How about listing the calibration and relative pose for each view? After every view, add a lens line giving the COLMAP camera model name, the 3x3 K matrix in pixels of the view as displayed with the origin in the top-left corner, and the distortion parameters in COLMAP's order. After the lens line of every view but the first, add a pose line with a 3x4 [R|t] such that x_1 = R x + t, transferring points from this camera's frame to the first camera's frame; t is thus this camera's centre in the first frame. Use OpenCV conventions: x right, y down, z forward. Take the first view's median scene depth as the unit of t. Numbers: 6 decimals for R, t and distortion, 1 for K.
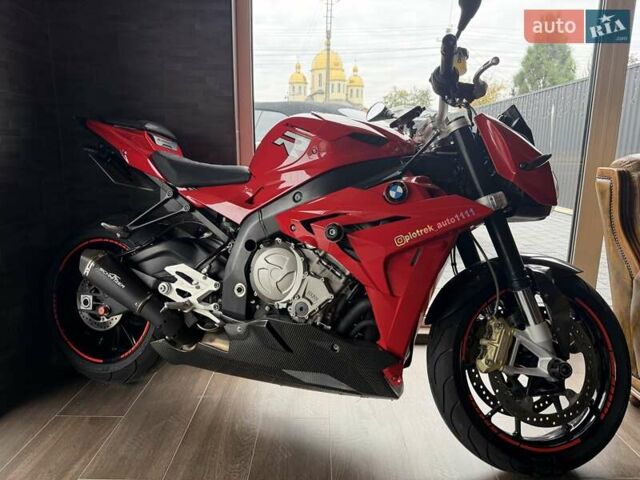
lens RADIAL K [[455.1, 0, 318.0], [0, 455.1, 241.2], [0, 0, 1]] dist [0.106660, -0.160030]
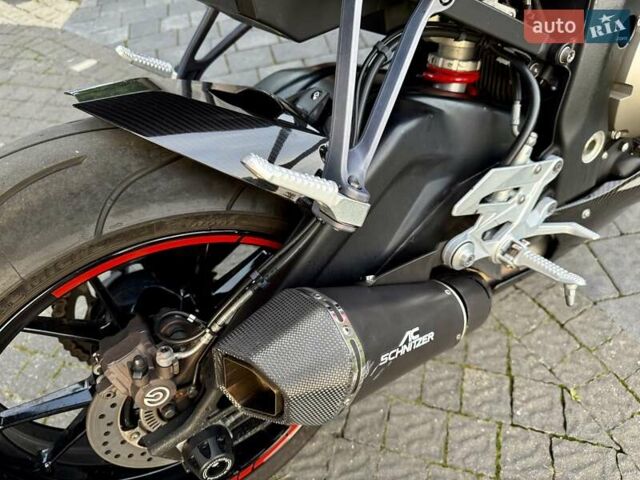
lens RADIAL K [[468.8, 0, 320.0], [0, 468.8, 244.5], [0, 0, 1]] dist [-0.005357, -0.004061]
pose [[0.607972, -0.643459, 0.465113, -0.593953], [0.228305, 0.702758, 0.673801, -0.183494], [-0.760425, -0.303464, 0.574163, 0.917213]]
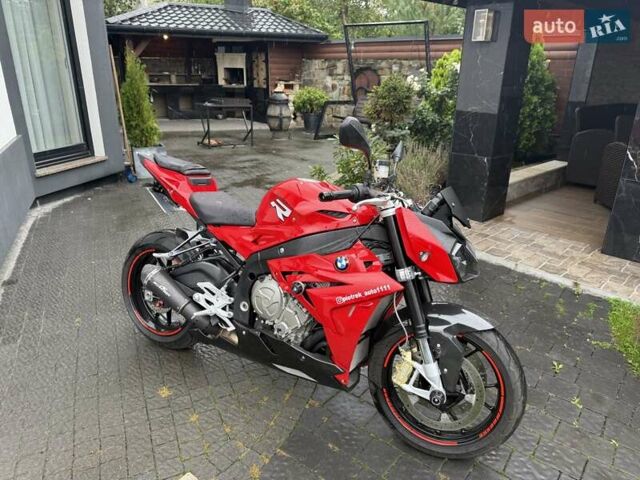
lens RADIAL K [[455.1, 0, 318.0], [0, 455.1, 241.2], [0, 0, 1]] dist [0.106660, -0.160030]
pose [[0.983038, 0.066347, -0.170978, 0.281665], [-0.033185, 0.981231, 0.189961, -0.369519], [0.180372, -0.181065, 0.966789, -0.294038]]
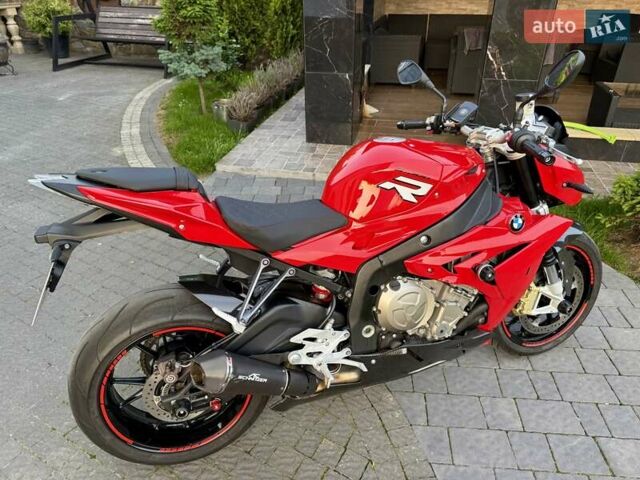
lens RADIAL K [[455.1, 0, 318.0], [0, 455.1, 241.2], [0, 0, 1]] dist [0.106660, -0.160030]
pose [[0.788711, -0.332067, 0.517364, -0.738685], [0.121759, 0.909273, 0.397991, -0.512342], [-0.602585, -0.250906, 0.757586, 0.328872]]
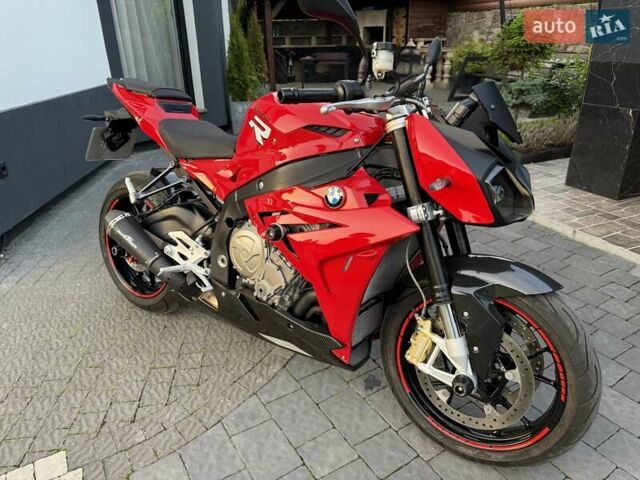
lens RADIAL K [[453.0, 0, 329.9], [0, 453.0, 250.7], [0, 0, 1]] dist [0.022331, -0.000176]
pose [[0.966018, 0.088036, -0.243021, 0.349009], [-0.021543, 0.964361, 0.263713, -0.216227], [0.257576, -0.249516, 0.933486, 0.040838]]
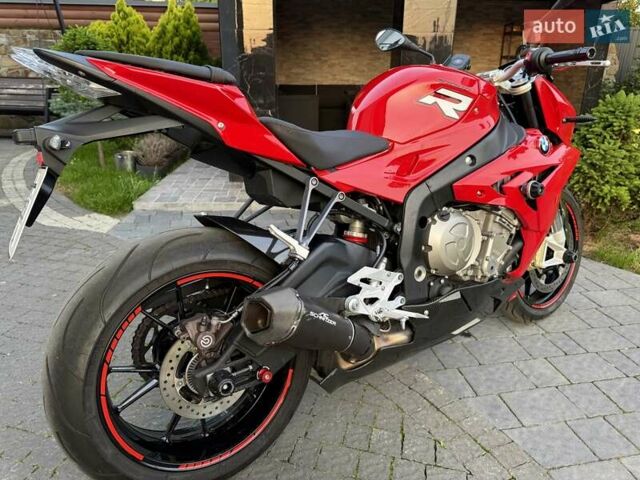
lens RADIAL K [[455.1, 0, 318.0], [0, 455.1, 241.2], [0, 0, 1]] dist [0.106660, -0.160030]
pose [[0.594763, -0.280382, 0.753421, -0.957900], [0.133593, 0.958647, 0.251295, -0.208729], [-0.792723, -0.048809, 0.607625, 0.615877]]
